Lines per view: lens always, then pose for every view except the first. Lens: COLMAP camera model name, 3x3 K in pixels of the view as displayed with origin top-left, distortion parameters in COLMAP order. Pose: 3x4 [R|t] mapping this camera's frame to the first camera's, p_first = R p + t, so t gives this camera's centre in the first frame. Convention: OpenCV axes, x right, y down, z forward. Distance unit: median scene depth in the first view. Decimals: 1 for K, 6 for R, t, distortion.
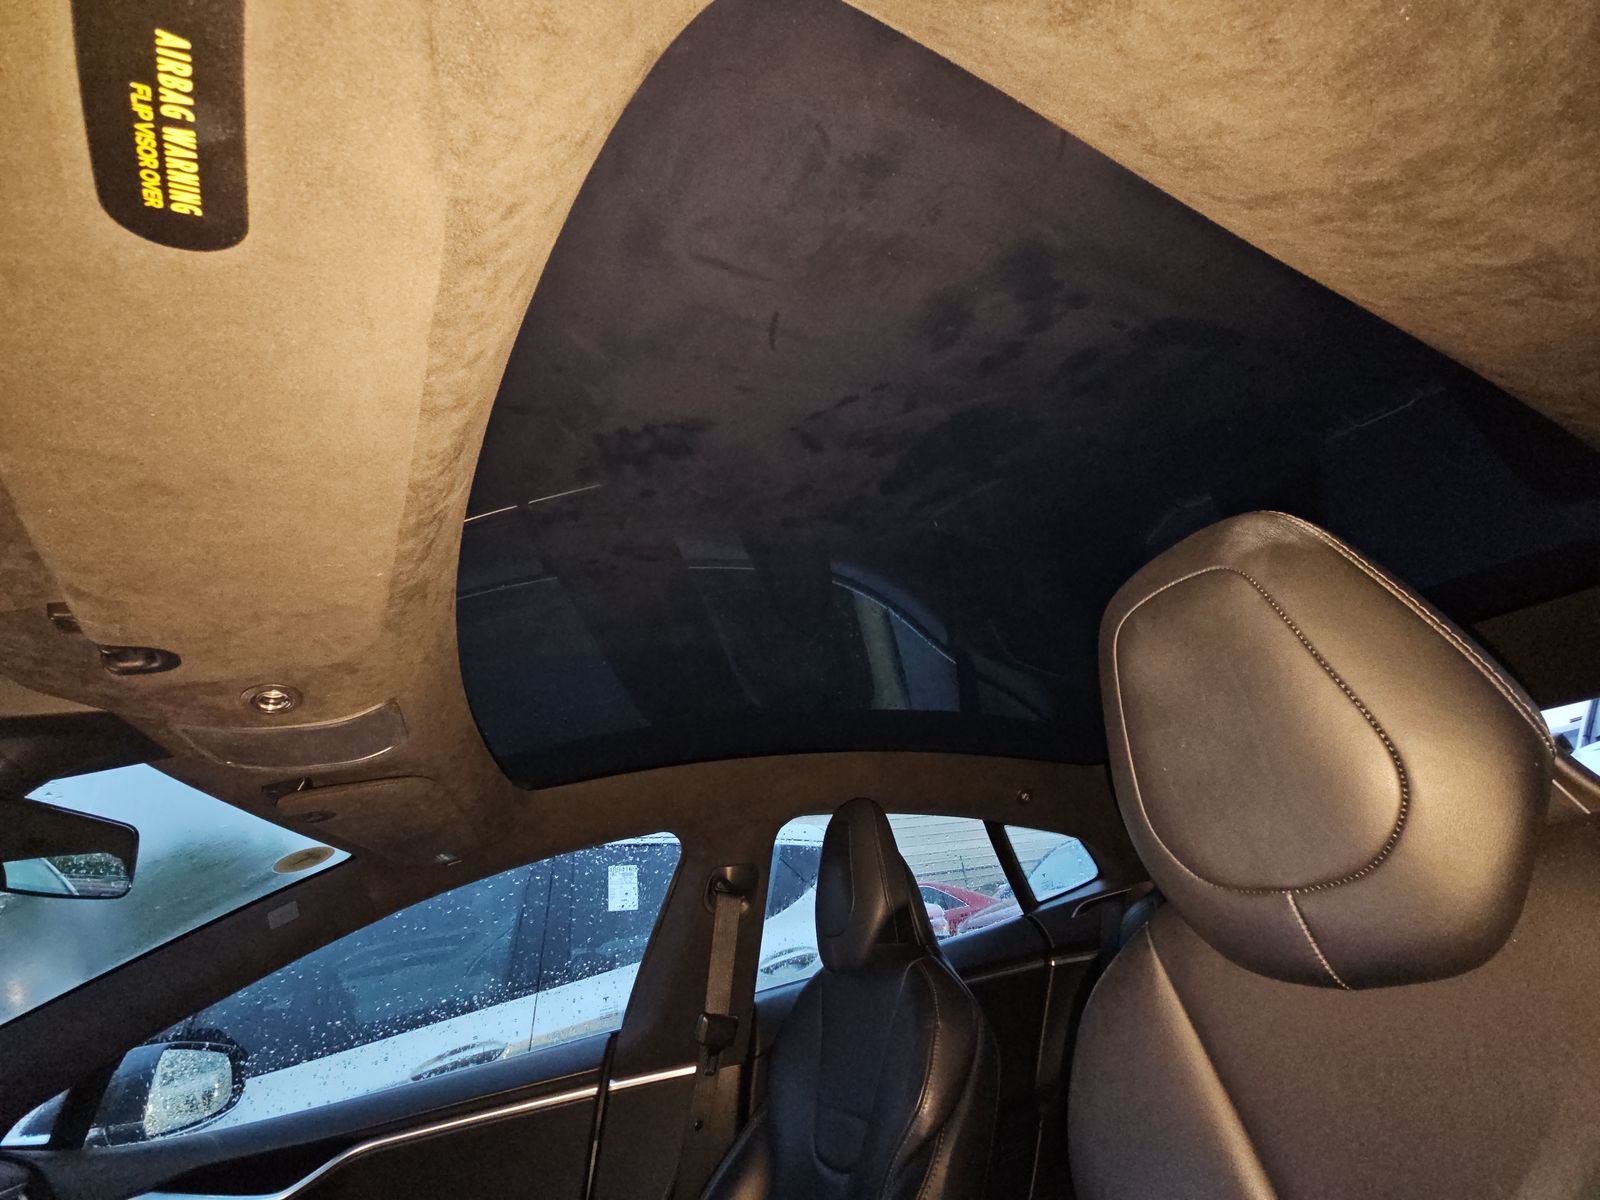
lens RADIAL K [[639.5, 0, 793.3], [0, 639.5, 594.9], [0, 0, 1]] dist [0.001034, -0.010016]
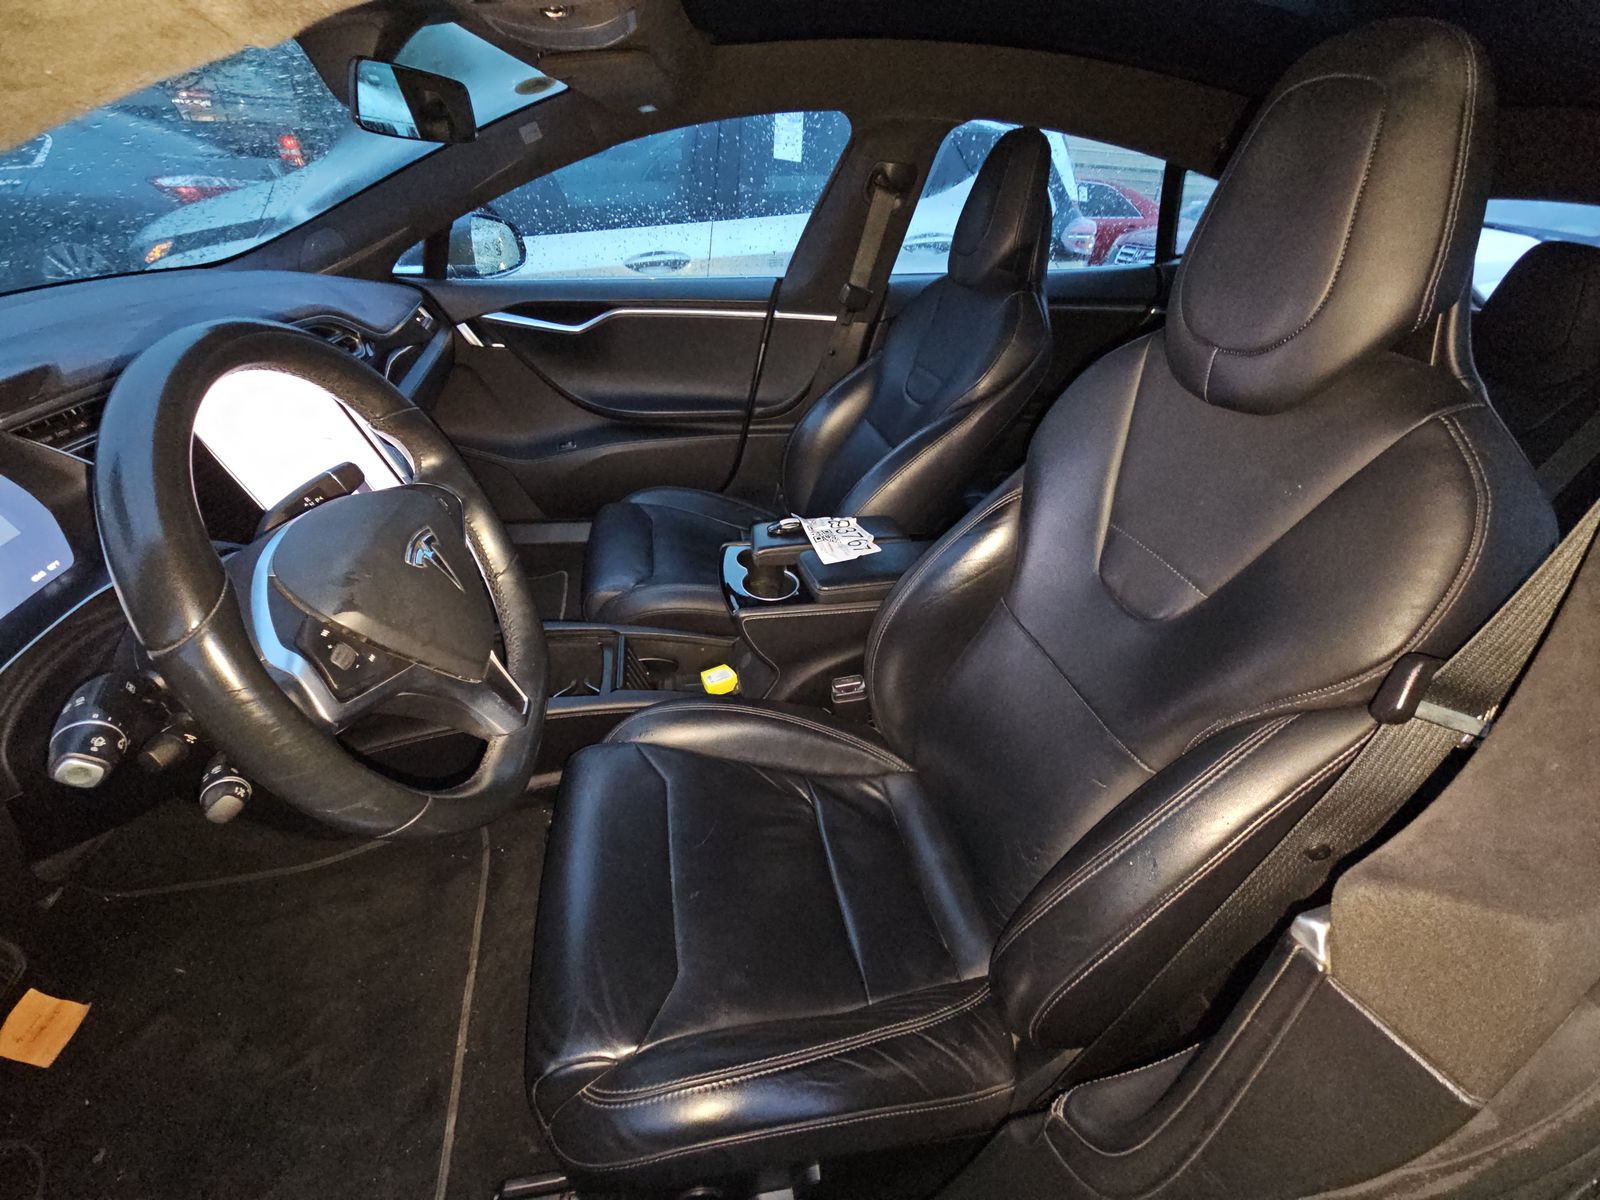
lens RADIAL K [[639.5, 0, 793.3], [0, 639.5, 594.9], [0, 0, 1]] dist [0.001034, -0.010016]
pose [[0.958661, 0.276094, -0.068859, 0.017113], [-0.073137, 0.472940, 0.878054, -0.169948], [0.274992, -0.836720, 0.473581, -0.166916]]
